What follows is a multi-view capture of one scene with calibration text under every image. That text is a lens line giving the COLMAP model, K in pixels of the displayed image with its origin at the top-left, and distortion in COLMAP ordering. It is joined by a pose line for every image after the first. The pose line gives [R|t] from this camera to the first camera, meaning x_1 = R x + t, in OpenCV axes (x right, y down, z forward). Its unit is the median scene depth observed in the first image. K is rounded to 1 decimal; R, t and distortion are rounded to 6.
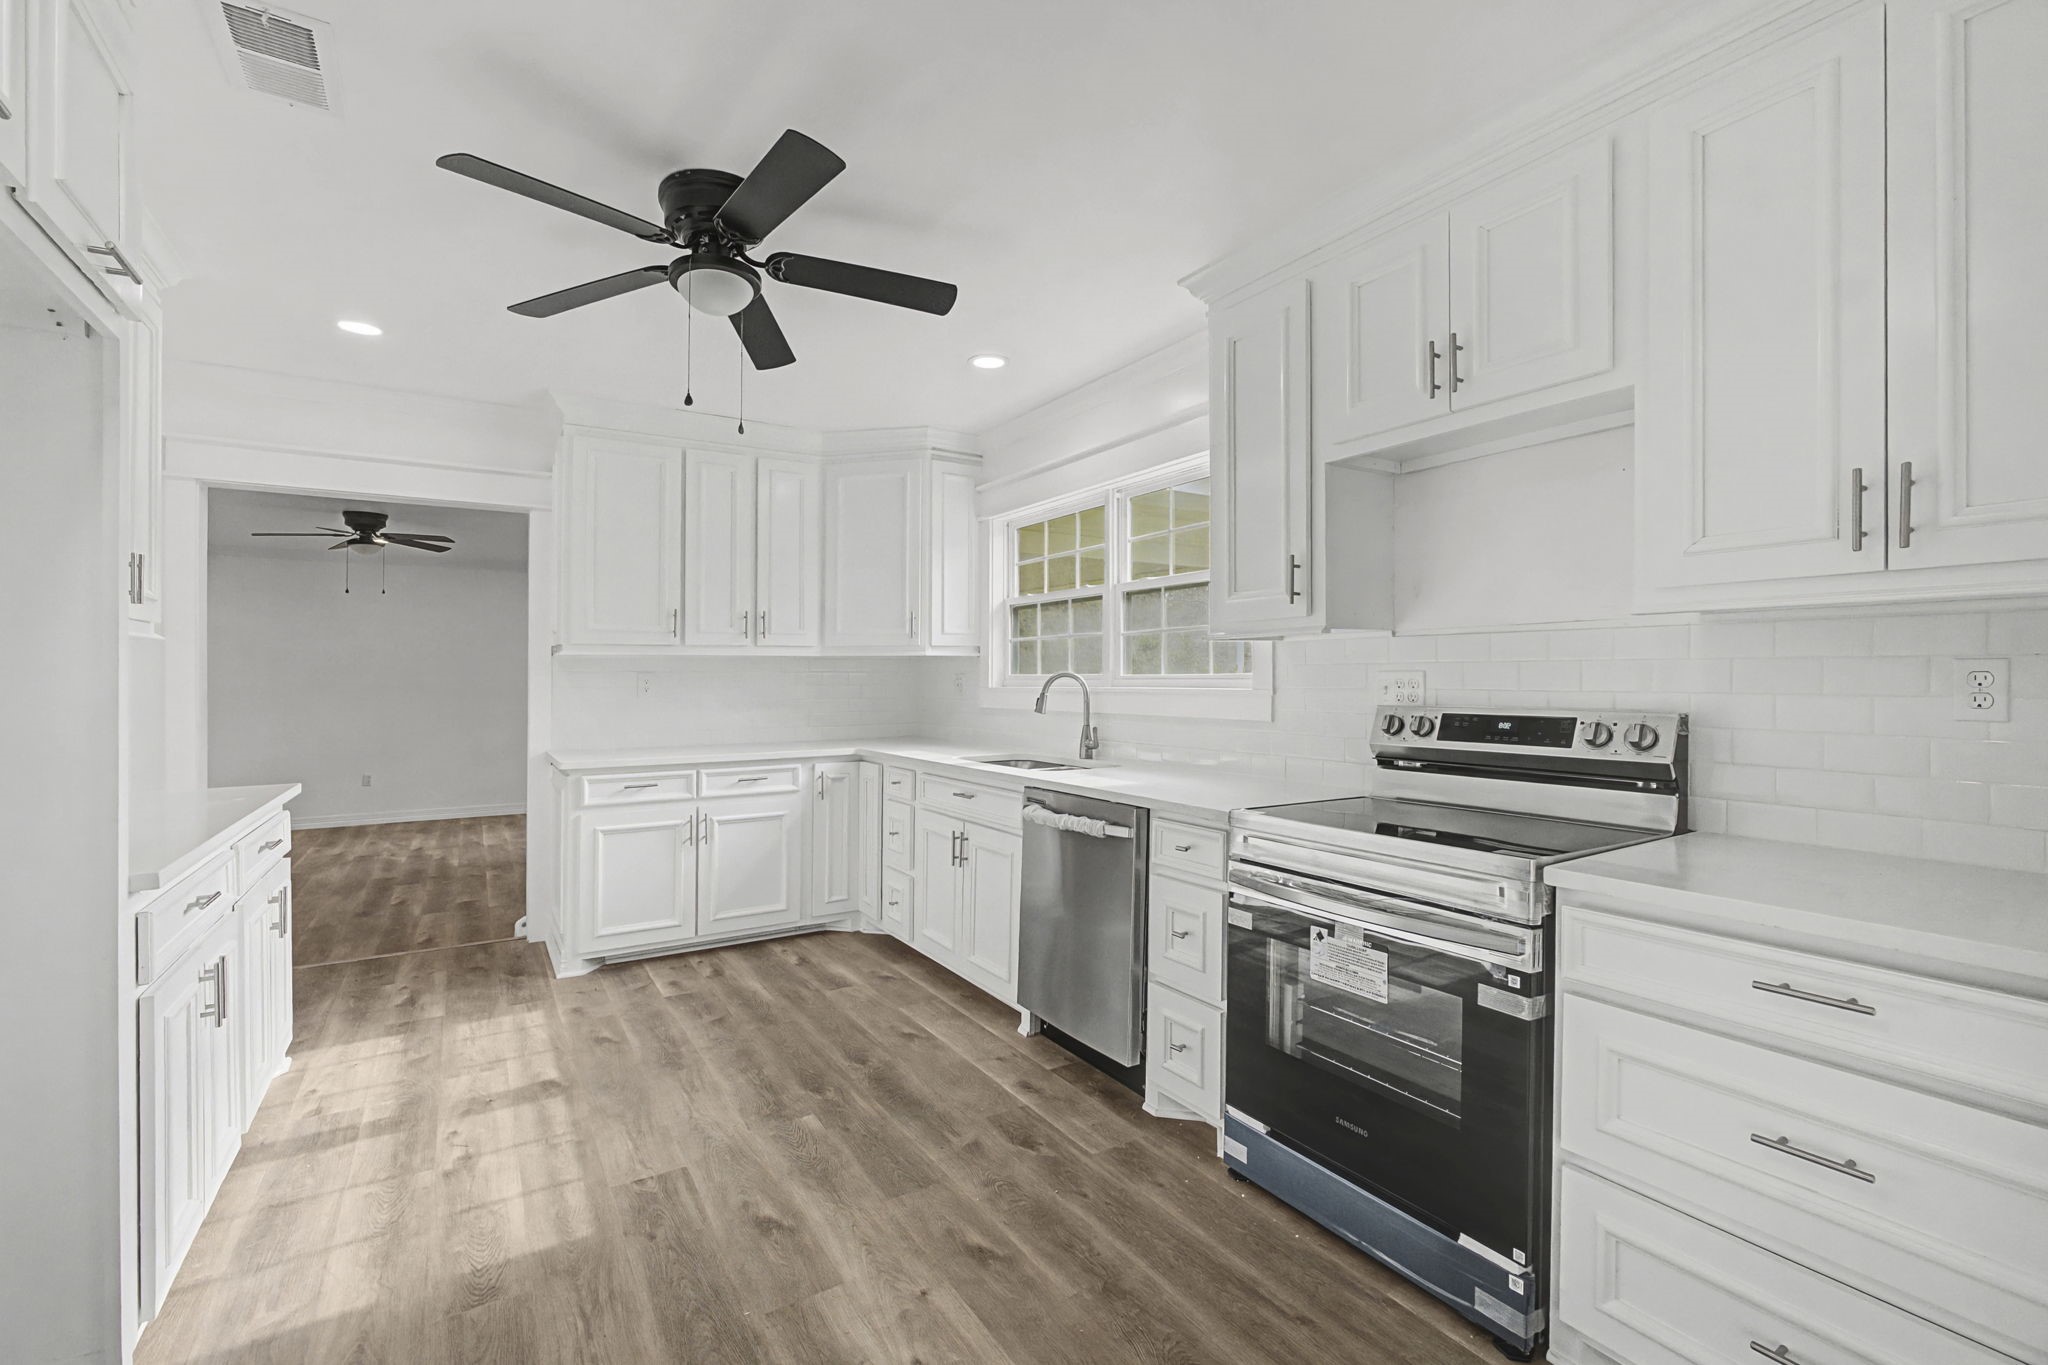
lens RADIAL K [[866.8, 0, 1024.0], [0, 866.8, 682.5], [0, 0, 1]] dist [-0.012961, 0.000317]
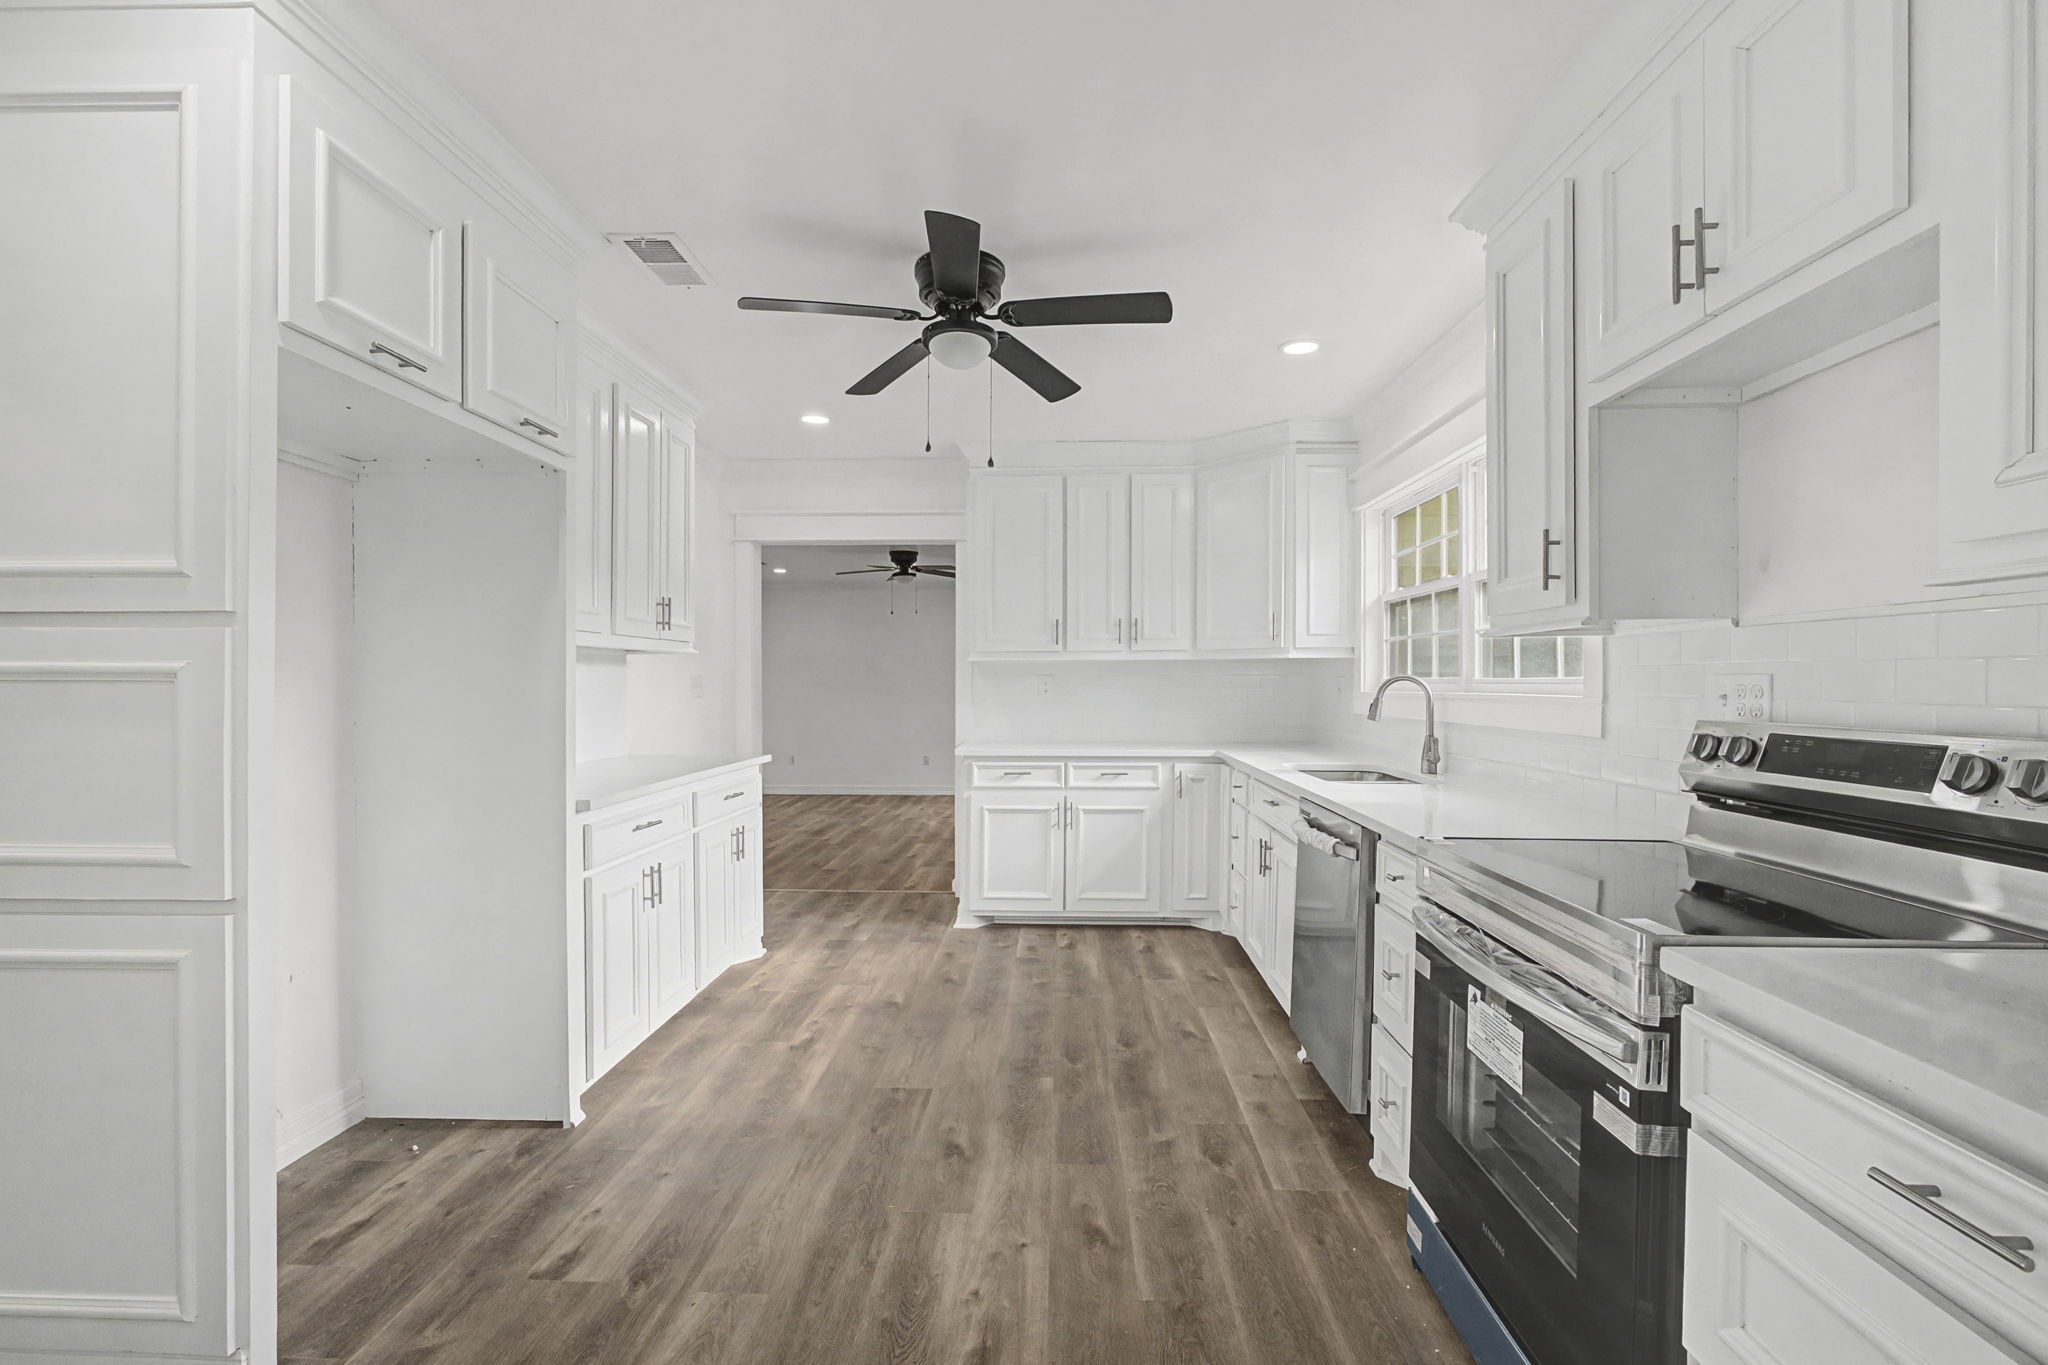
lens RADIAL K [[869.1, 0, 1026.4], [0, 869.1, 689.5], [0, 0, 1]] dist [-0.015195, 0.006163]
pose [[0.831139, 0.009779, -0.555978, 0.259247], [-0.007192, 0.999951, 0.006835, -0.000827], [0.556018, -0.001682, 0.831169, 0.049744]]
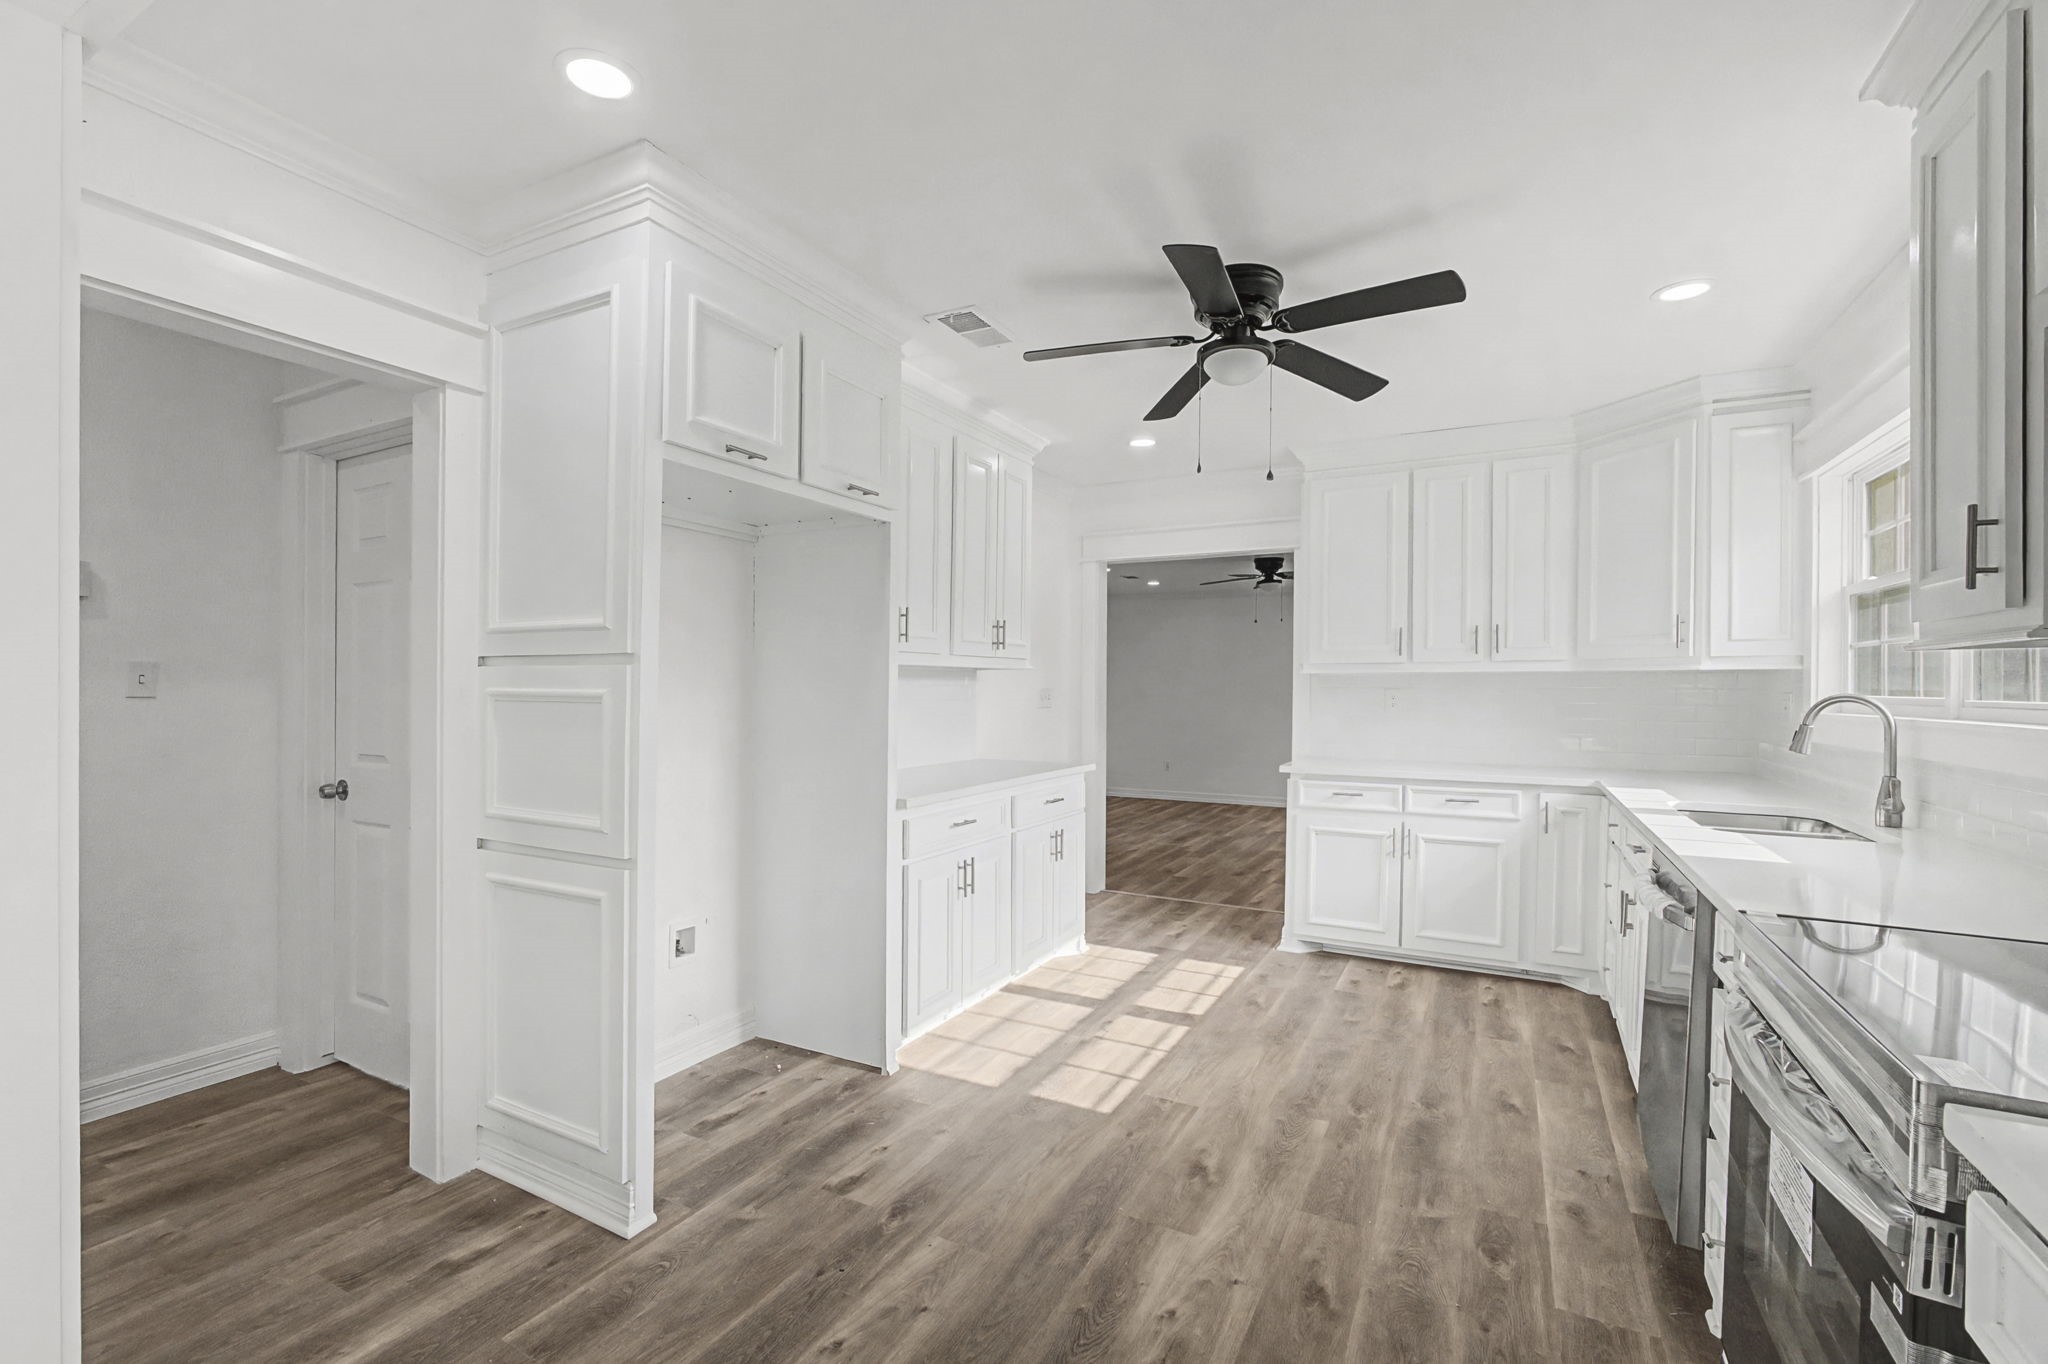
lens RADIAL K [[869.1, 0, 1026.4], [0, 869.1, 689.0], [0, 0, 1]] dist [-0.015195, 0.006163]
pose [[0.506725, 0.007946, -0.862071, 0.356580], [-0.010347, 0.999942, 0.003135, -0.014295], [0.862046, 0.007331, 0.506777, 0.121516]]
